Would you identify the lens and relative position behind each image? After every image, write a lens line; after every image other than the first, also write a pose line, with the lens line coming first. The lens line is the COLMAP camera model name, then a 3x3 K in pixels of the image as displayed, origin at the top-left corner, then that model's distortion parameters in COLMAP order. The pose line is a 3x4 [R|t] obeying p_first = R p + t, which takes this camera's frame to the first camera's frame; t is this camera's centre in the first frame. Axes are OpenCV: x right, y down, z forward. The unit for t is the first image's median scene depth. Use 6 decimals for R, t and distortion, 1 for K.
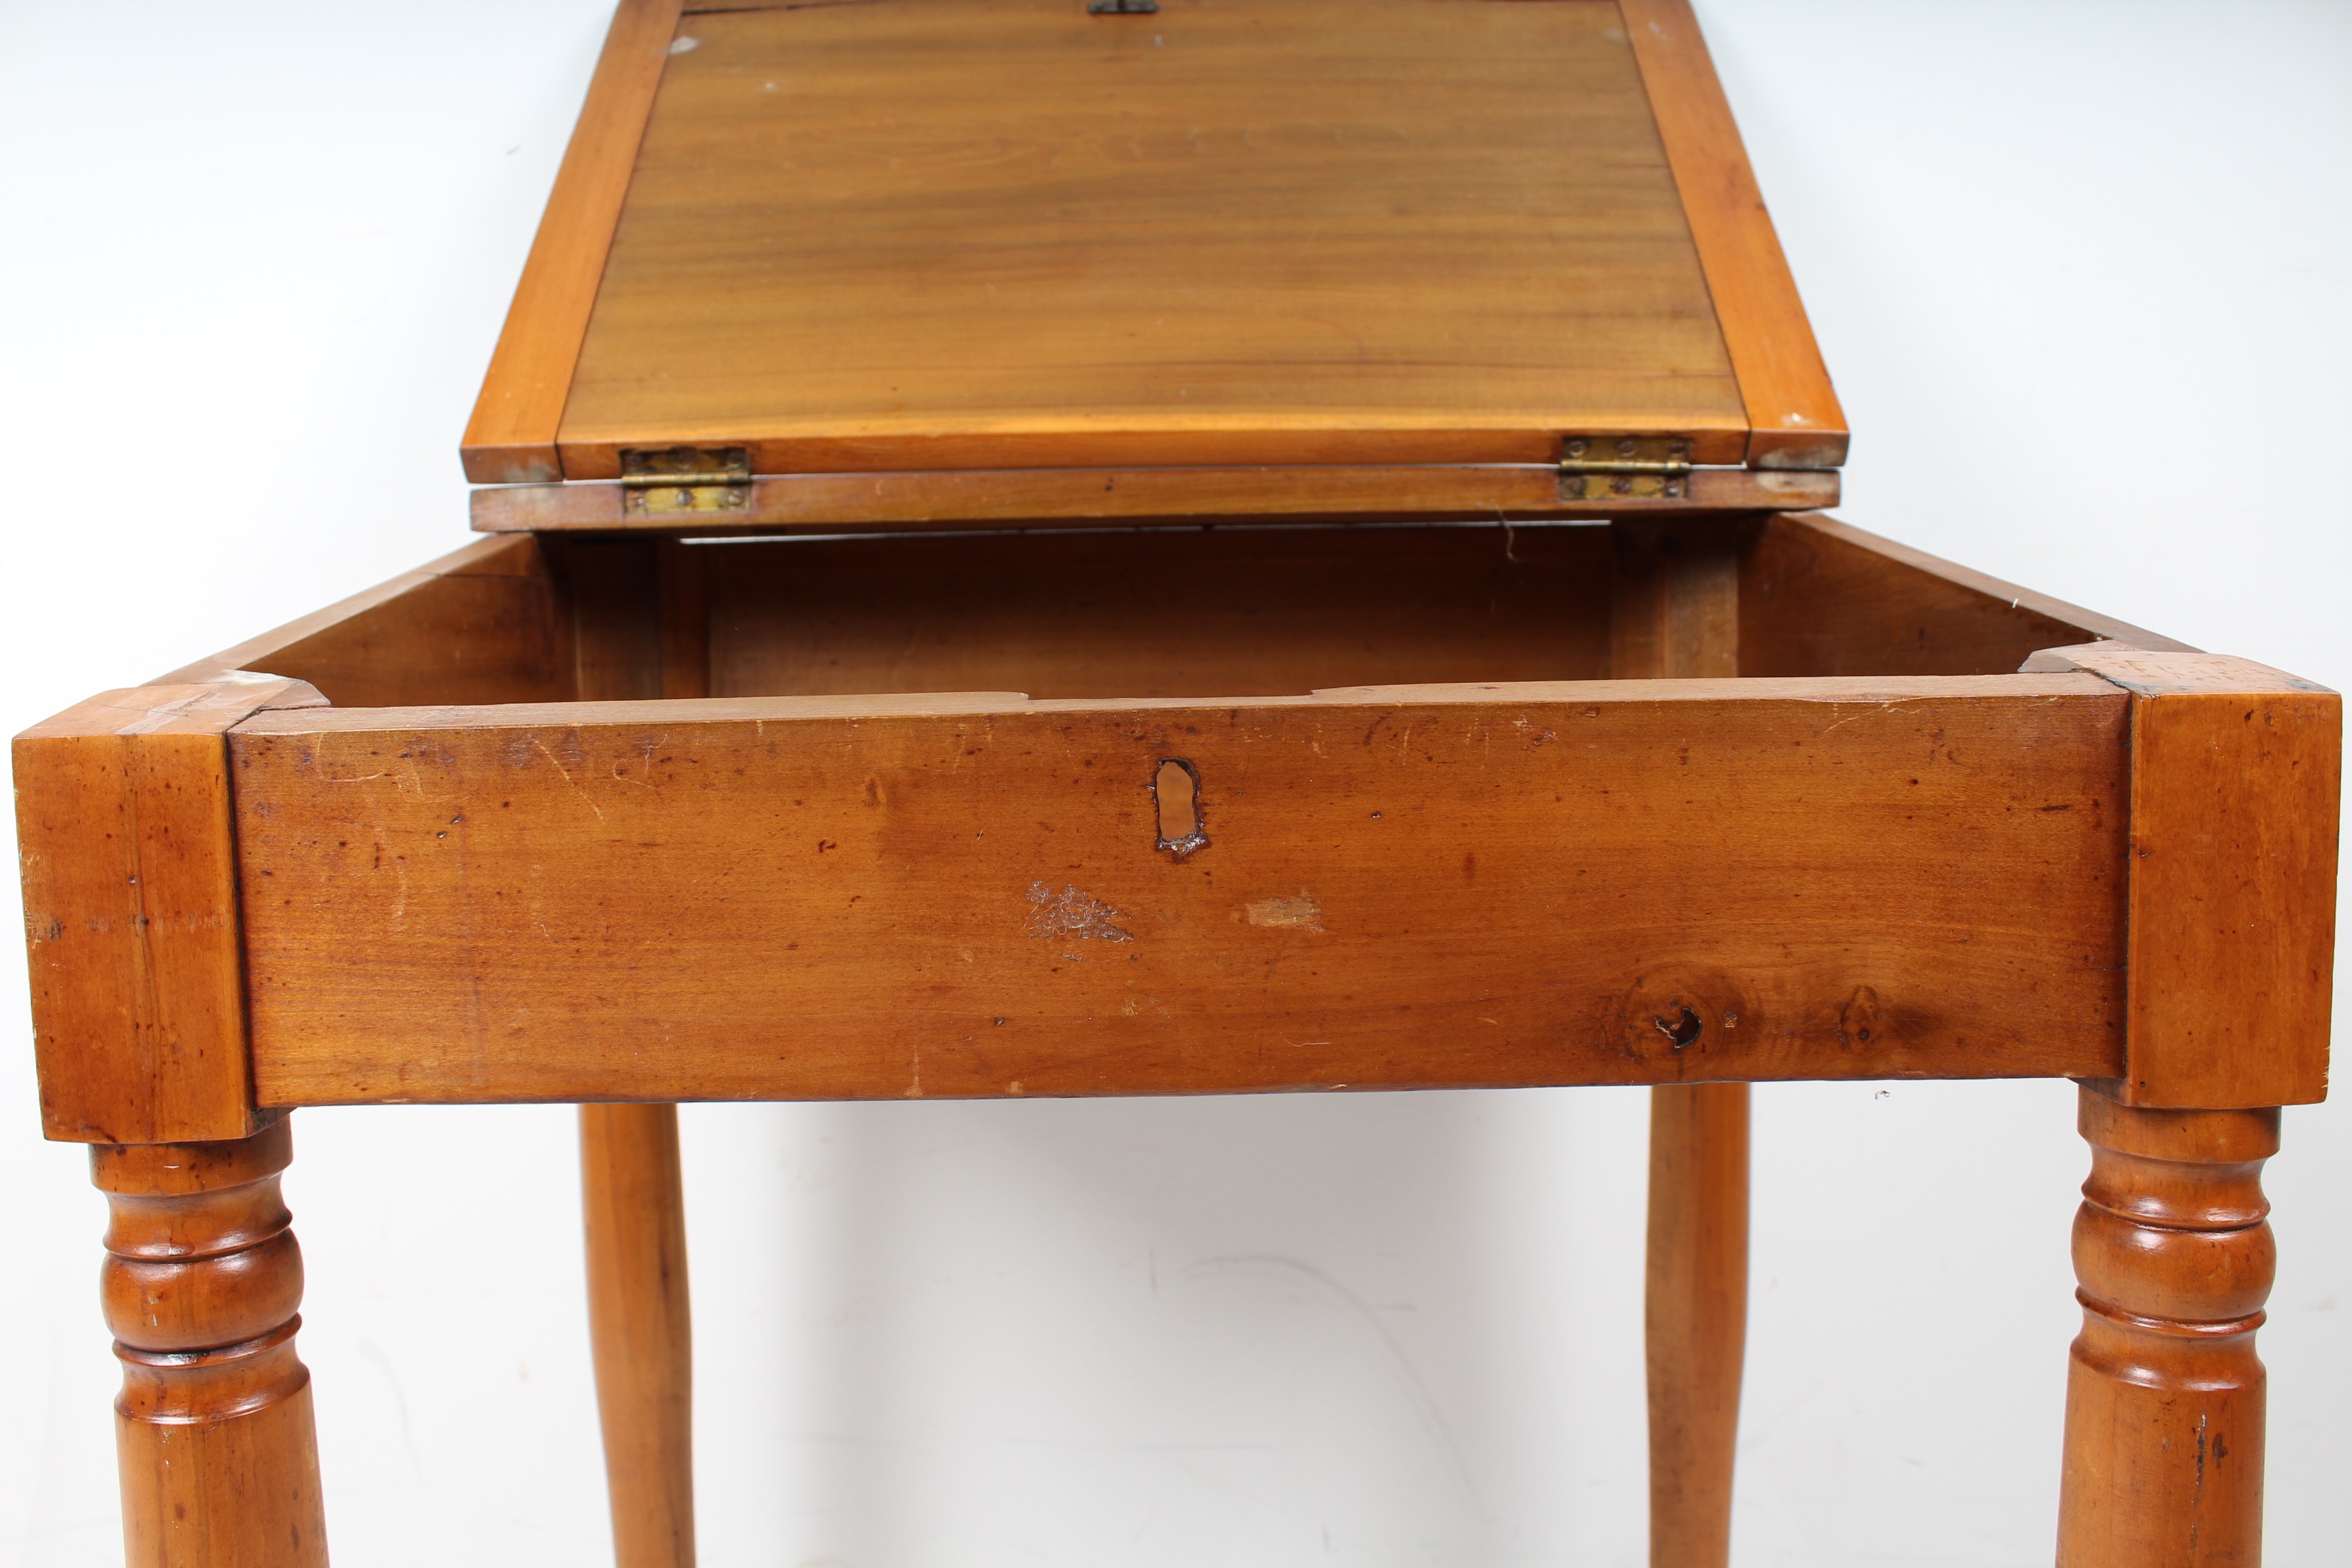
lens RADIAL K [[2081.8, 0, 1115.9], [0, 2081.8, 728.1], [0, 0, 1]] dist [-0.149058, 0.111858]
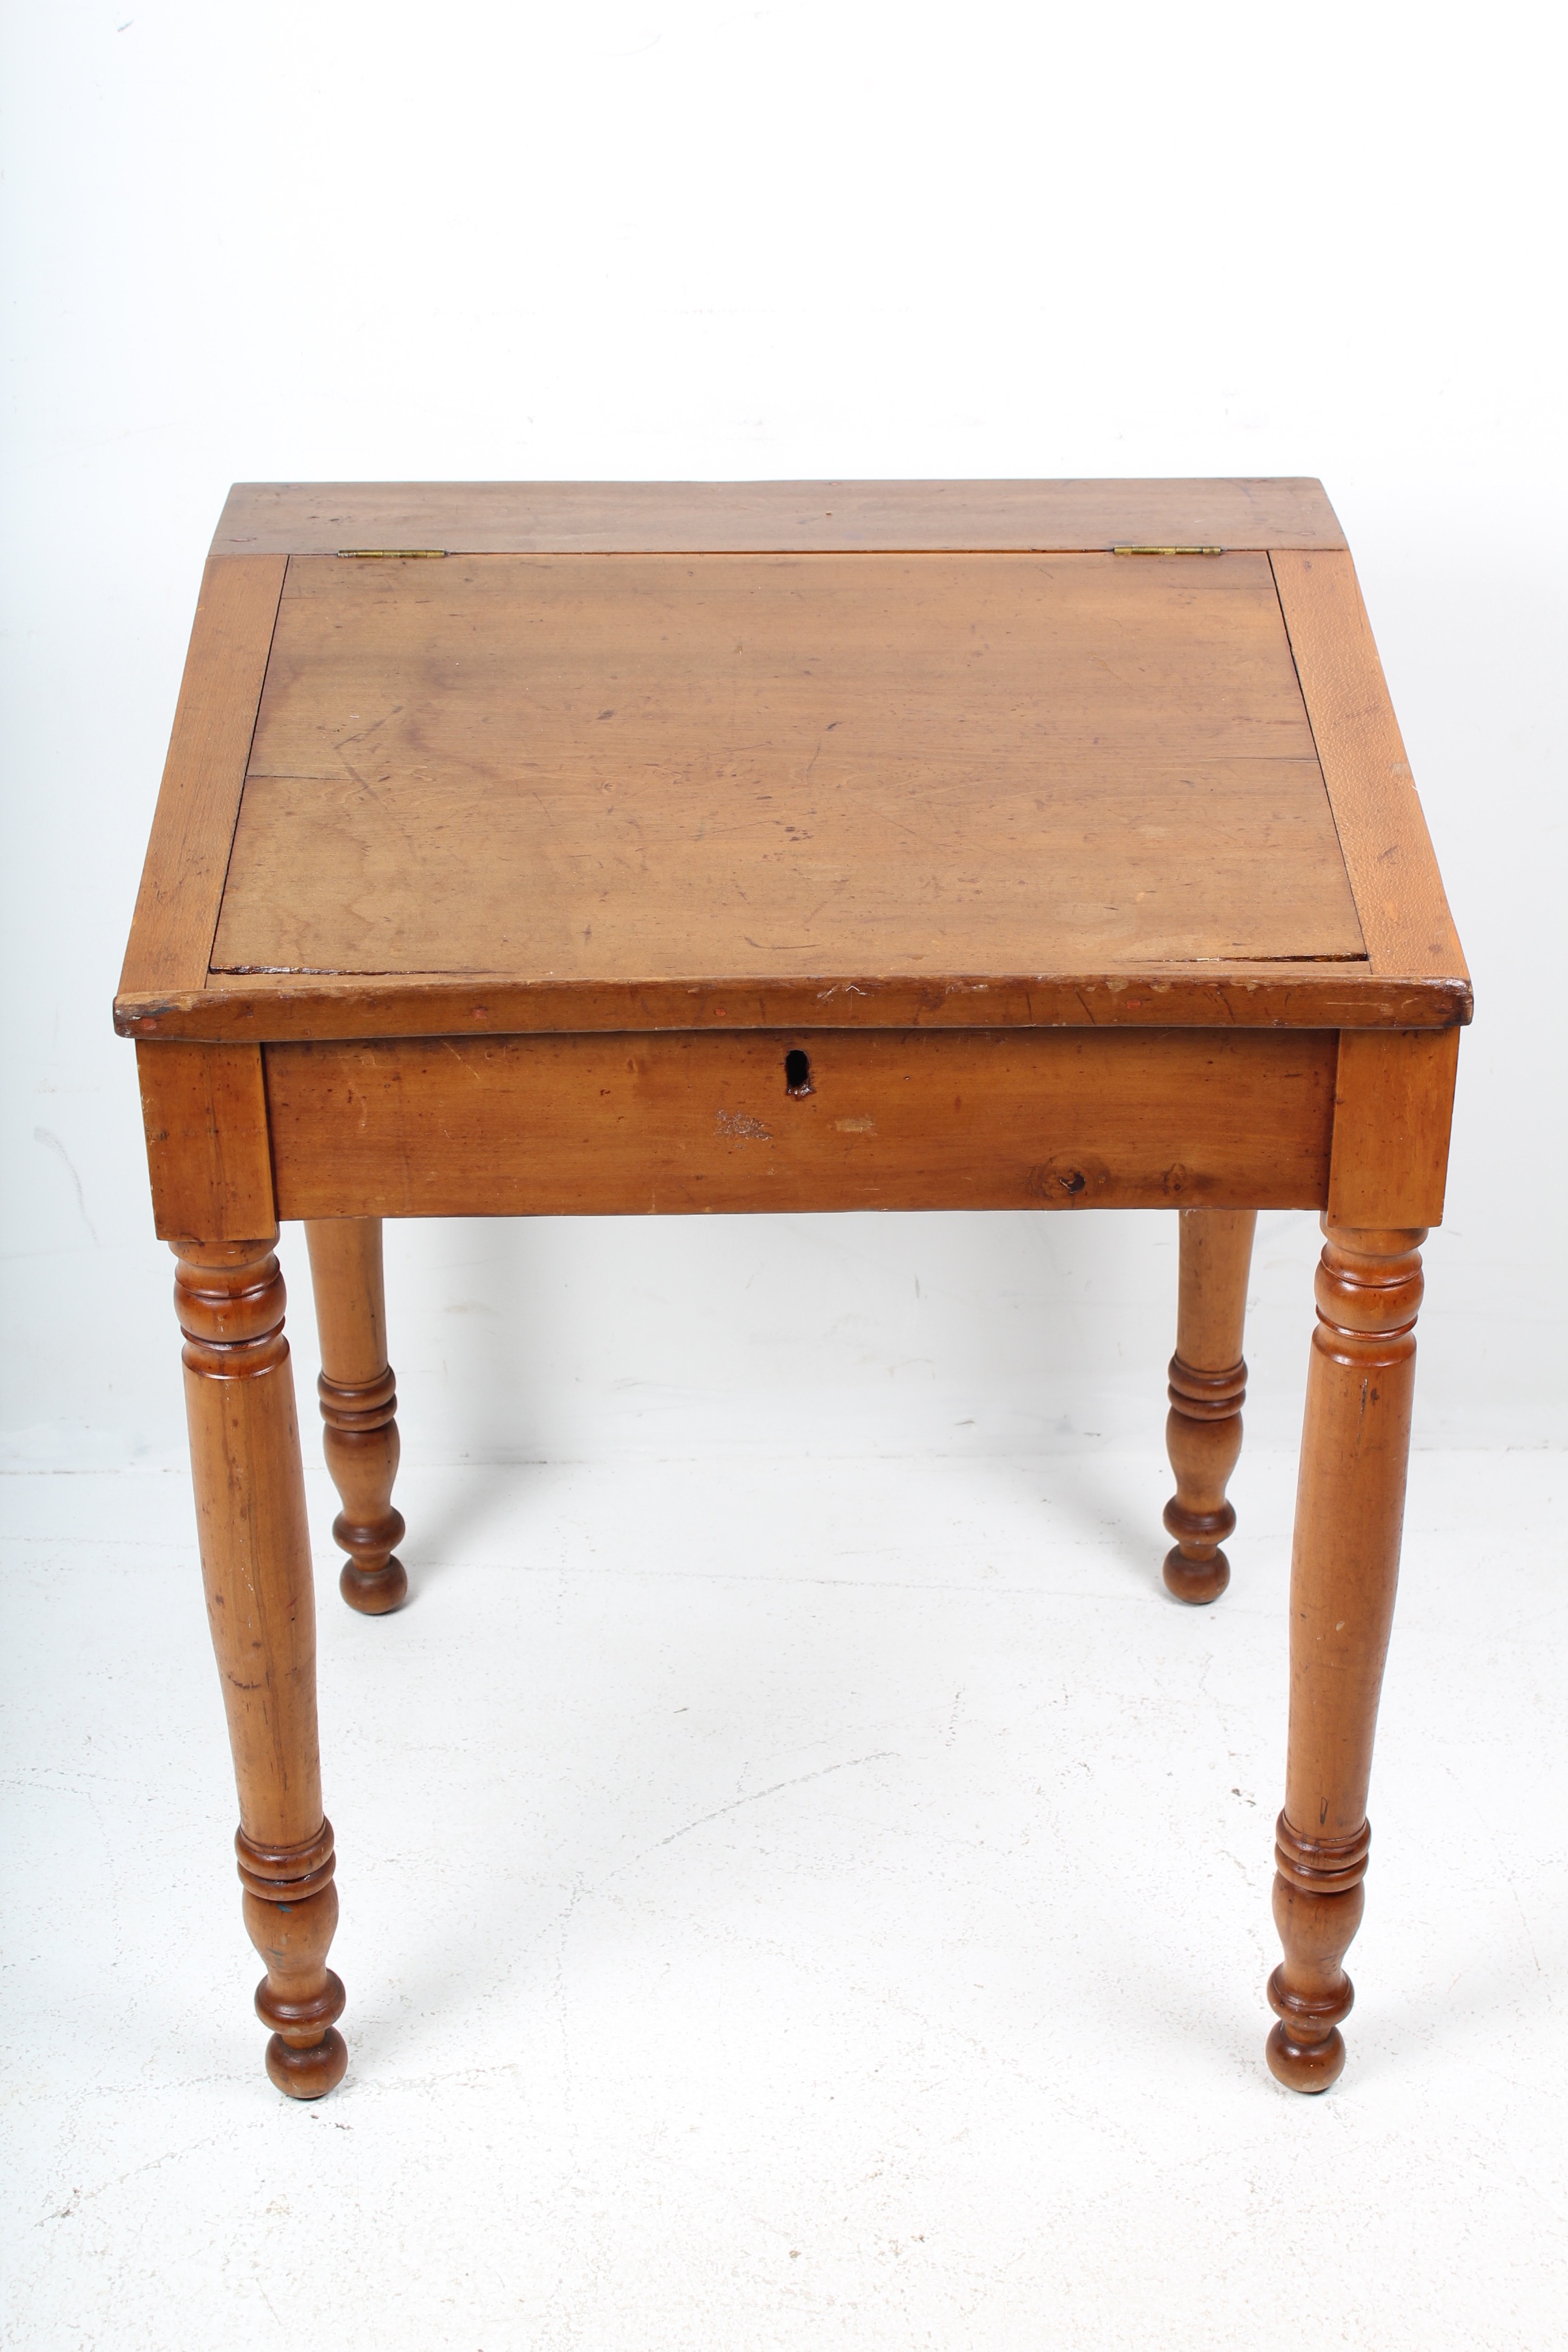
lens RADIAL K [[4013.9, 0, 653.8], [0, 4013.9, 1085.0], [0, 0, 1]] dist [-0.040762, 0.000000]
pose [[0.999998, -0.000316, 0.002061, -0.103799], [-0.000561, 0.911380, 0.411565, -1.391659], [-0.002009, -0.411565, 0.911378, -2.194555]]
